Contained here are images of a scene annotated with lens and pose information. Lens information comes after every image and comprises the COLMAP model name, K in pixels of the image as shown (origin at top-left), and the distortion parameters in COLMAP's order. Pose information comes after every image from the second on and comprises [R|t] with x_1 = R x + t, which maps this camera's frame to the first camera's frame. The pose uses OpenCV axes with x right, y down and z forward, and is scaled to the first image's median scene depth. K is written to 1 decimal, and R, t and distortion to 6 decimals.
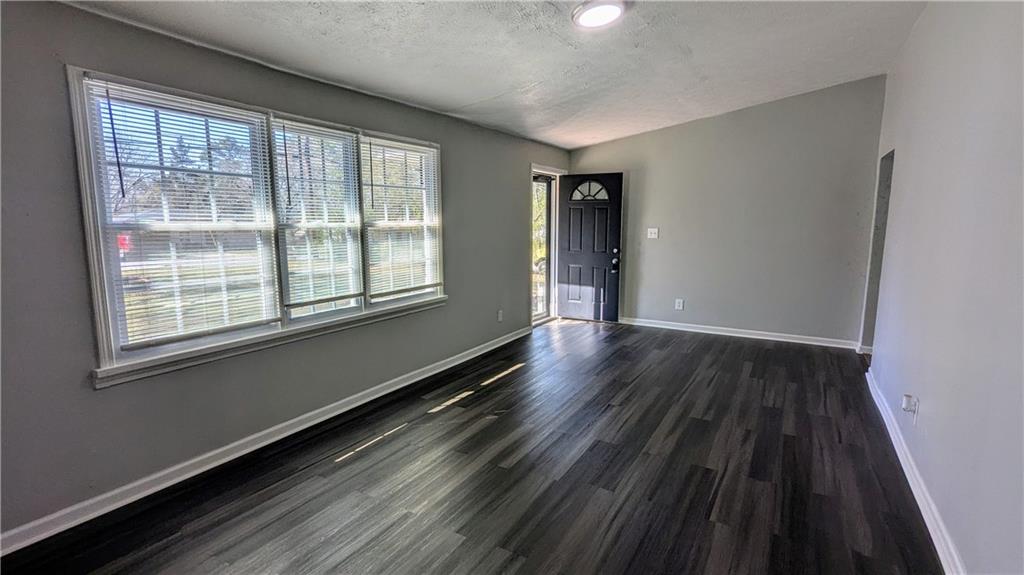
lens RADIAL K [[483.2, 0, 516.8], [0, 483.2, 290.4], [0, 0, 1]] dist [-0.000099, -0.000557]
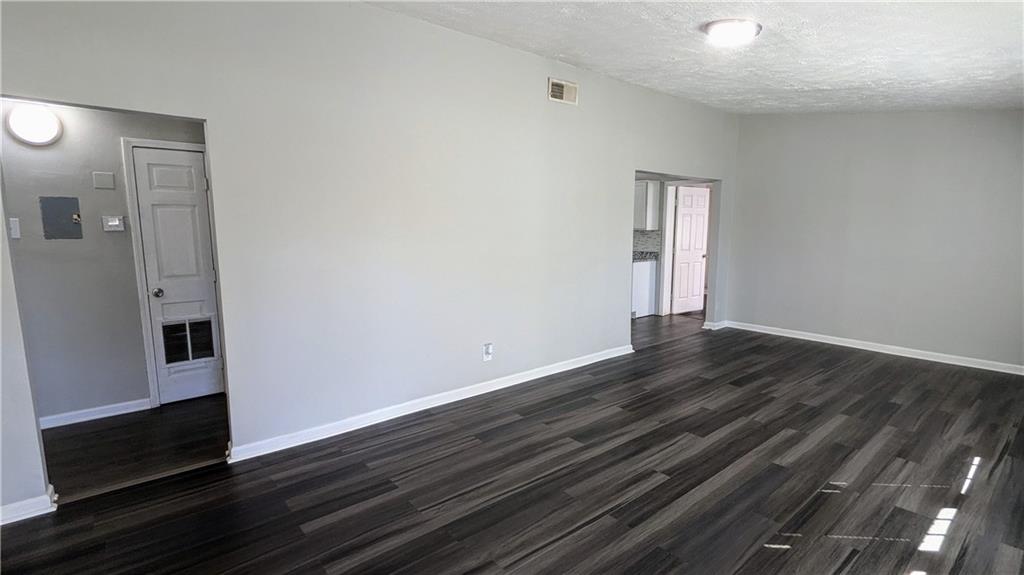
lens RADIAL K [[483.2, 0, 516.8], [0, 483.2, 290.4], [0, 0, 1]] dist [-0.000099, -0.000557]
pose [[-0.942766, -0.043243, 0.330640, 0.188514], [0.049116, 0.962732, 0.265959, -0.258908], [-0.329819, 0.266977, -0.905507, 1.767879]]
